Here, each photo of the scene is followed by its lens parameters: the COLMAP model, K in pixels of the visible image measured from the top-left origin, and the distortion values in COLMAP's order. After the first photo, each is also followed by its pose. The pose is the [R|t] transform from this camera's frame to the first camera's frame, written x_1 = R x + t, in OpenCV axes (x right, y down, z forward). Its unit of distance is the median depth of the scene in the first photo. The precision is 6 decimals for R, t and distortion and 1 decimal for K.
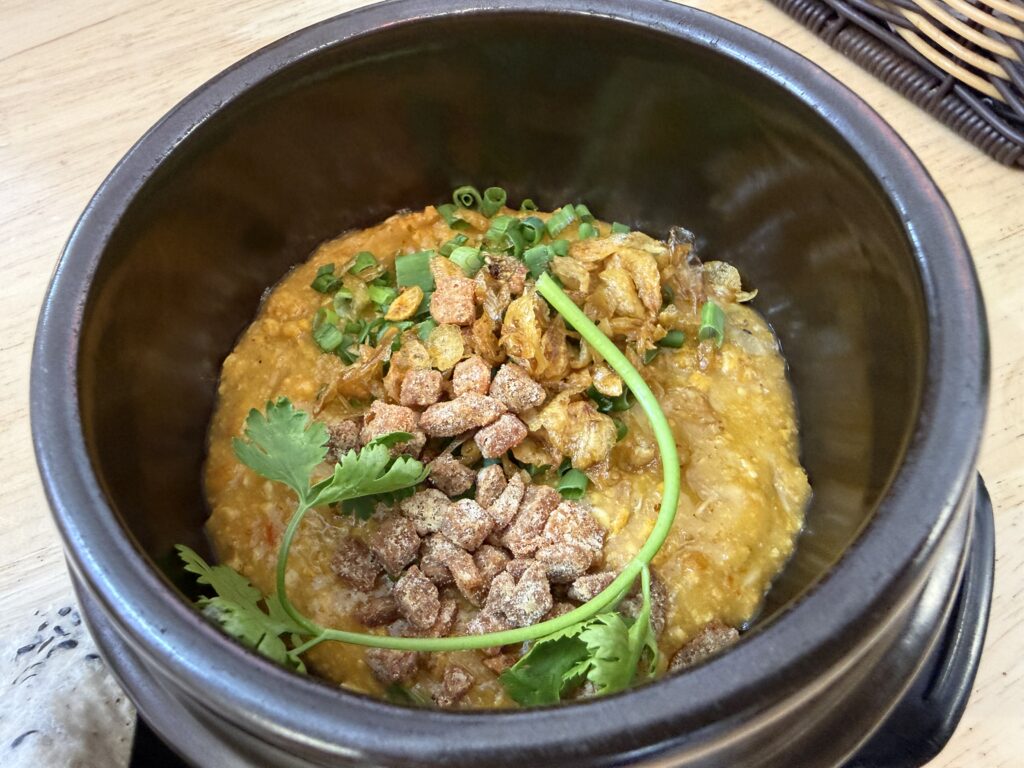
lens RADIAL K [[714.9, 0, 512.7], [0, 714.9, 383.6], [0, 0, 1]] dist [0.036118, 0.002071]
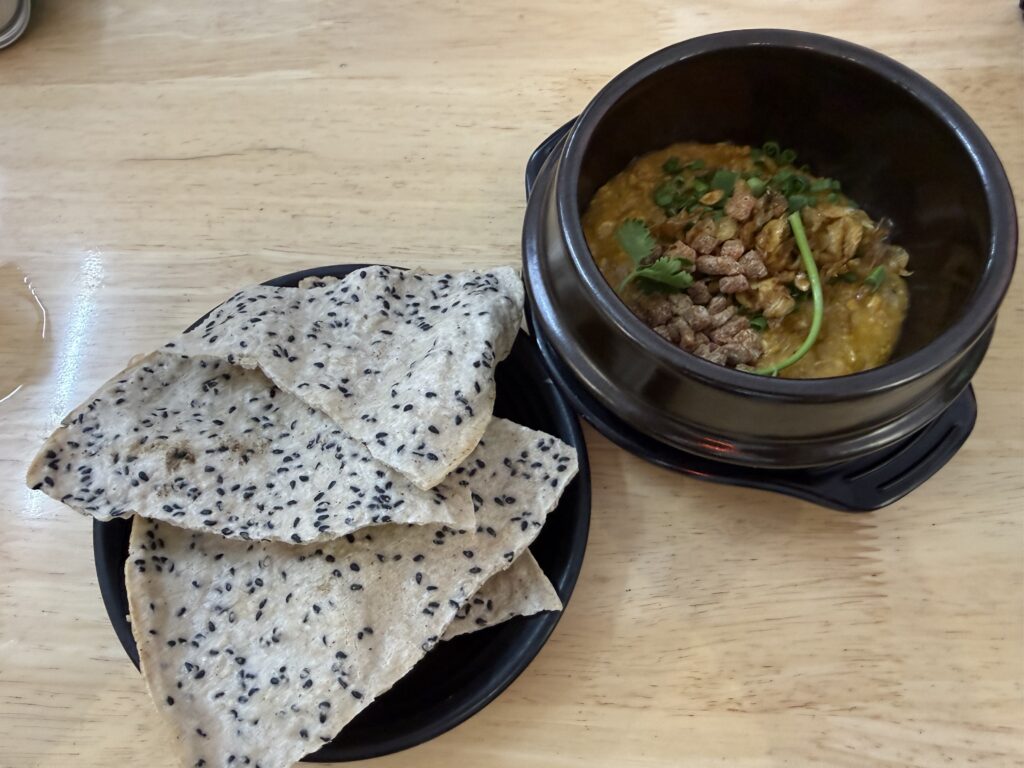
lens RADIAL K [[714.9, 0, 509.0], [0, 714.9, 381.3], [0, 0, 1]] dist [0.036118, 0.002071]
pose [[0.883779, 0.438375, -0.163590, -0.113517], [-0.408203, 0.893246, 0.188369, 0.178140], [0.228703, -0.099698, 0.968378, -0.946715]]
